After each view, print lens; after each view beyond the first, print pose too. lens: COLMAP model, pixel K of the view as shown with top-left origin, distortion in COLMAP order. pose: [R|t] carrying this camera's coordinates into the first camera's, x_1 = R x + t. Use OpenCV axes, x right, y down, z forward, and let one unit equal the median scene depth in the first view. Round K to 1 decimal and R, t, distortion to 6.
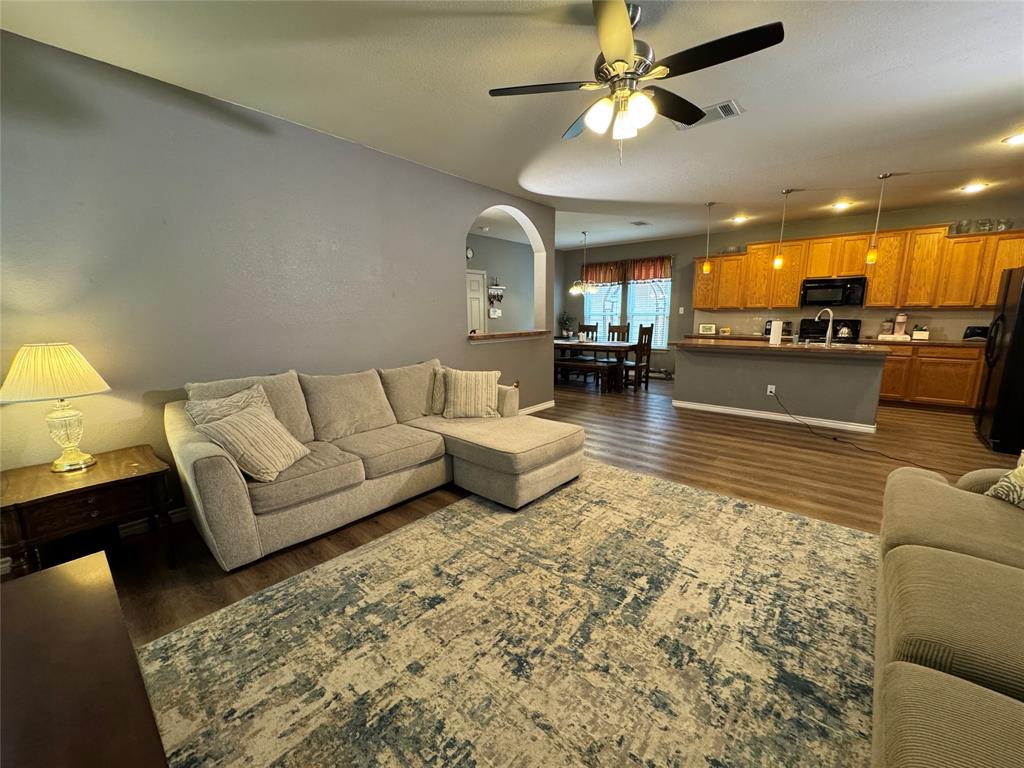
lens RADIAL K [[410.5, 0, 510.2], [0, 410.5, 382.5], [0, 0, 1]] dist [-0.003978, -0.000124]
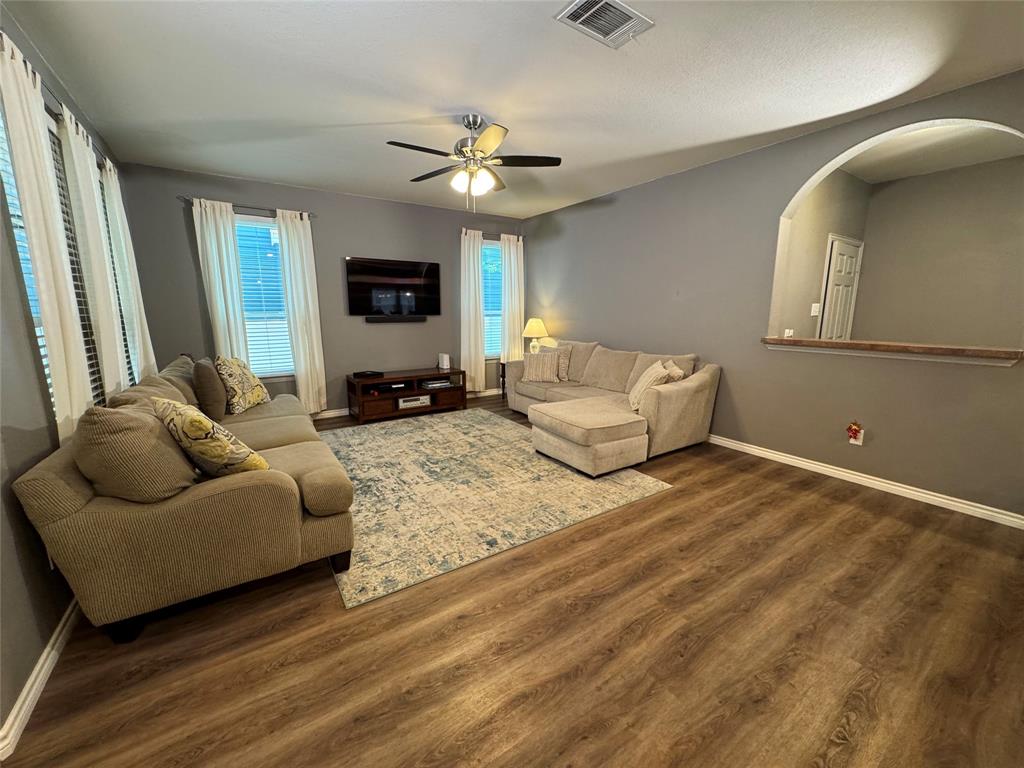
lens RADIAL K [[410.5, 0, 512.0], [0, 410.5, 384.0], [0, 0, 1]] dist [-0.003978, -0.000124]
pose [[-0.262291, 0.182092, -0.947653, 1.741446], [-0.158615, 0.960543, 0.228470, -0.282050], [0.951864, 0.210237, -0.223059, 1.563847]]
